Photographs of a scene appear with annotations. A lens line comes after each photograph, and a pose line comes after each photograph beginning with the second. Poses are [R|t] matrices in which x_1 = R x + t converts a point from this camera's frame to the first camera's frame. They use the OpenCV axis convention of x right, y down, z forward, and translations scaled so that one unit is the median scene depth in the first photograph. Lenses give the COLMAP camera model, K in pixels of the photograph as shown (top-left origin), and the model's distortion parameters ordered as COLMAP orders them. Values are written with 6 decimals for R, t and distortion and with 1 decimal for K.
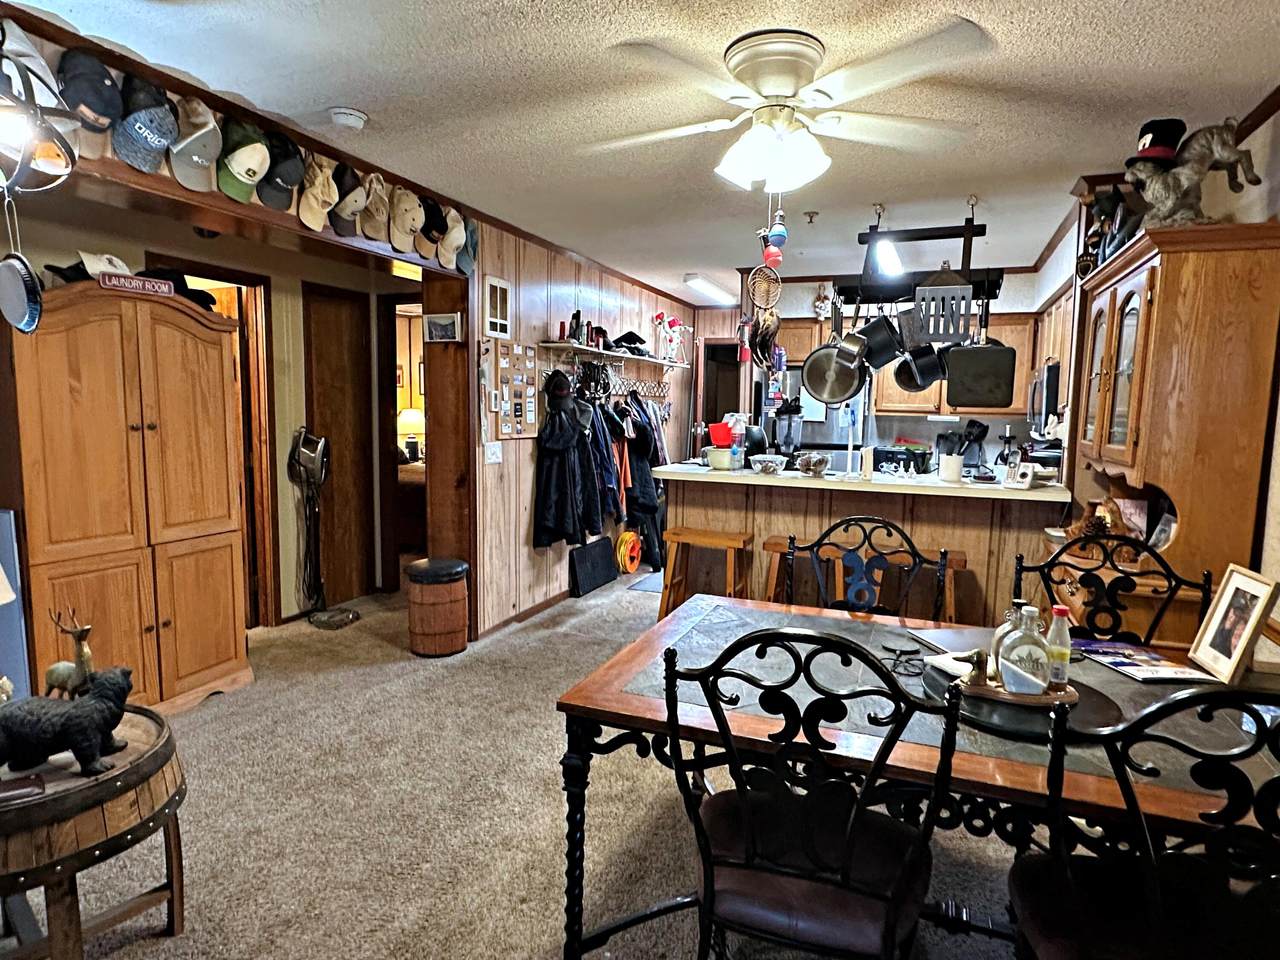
lens RADIAL K [[738.5, 0, 637.3], [0, 738.5, 485.7], [0, 0, 1]] dist [-0.003408, -0.000236]
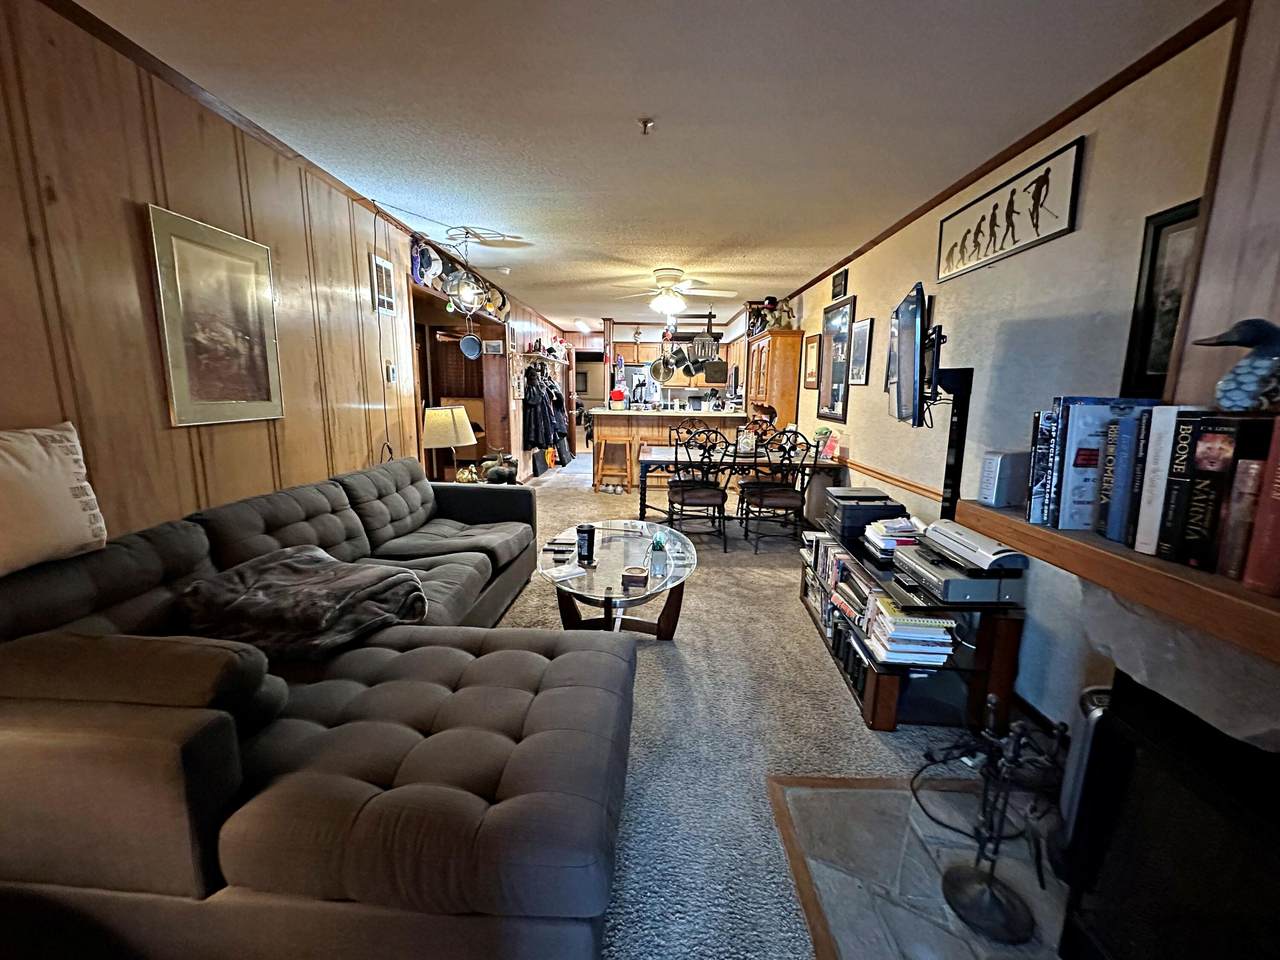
lens RADIAL K [[514.6, 0, 638.4], [0, 514.6, 477.3], [0, 0, 1]] dist [-0.000040, 0.000000]
pose [[0.935828, -0.064631, 0.346479, -0.426393], [0.040558, 0.996260, 0.076294, 0.072502], [-0.350115, -0.057346, 0.934950, -0.610931]]
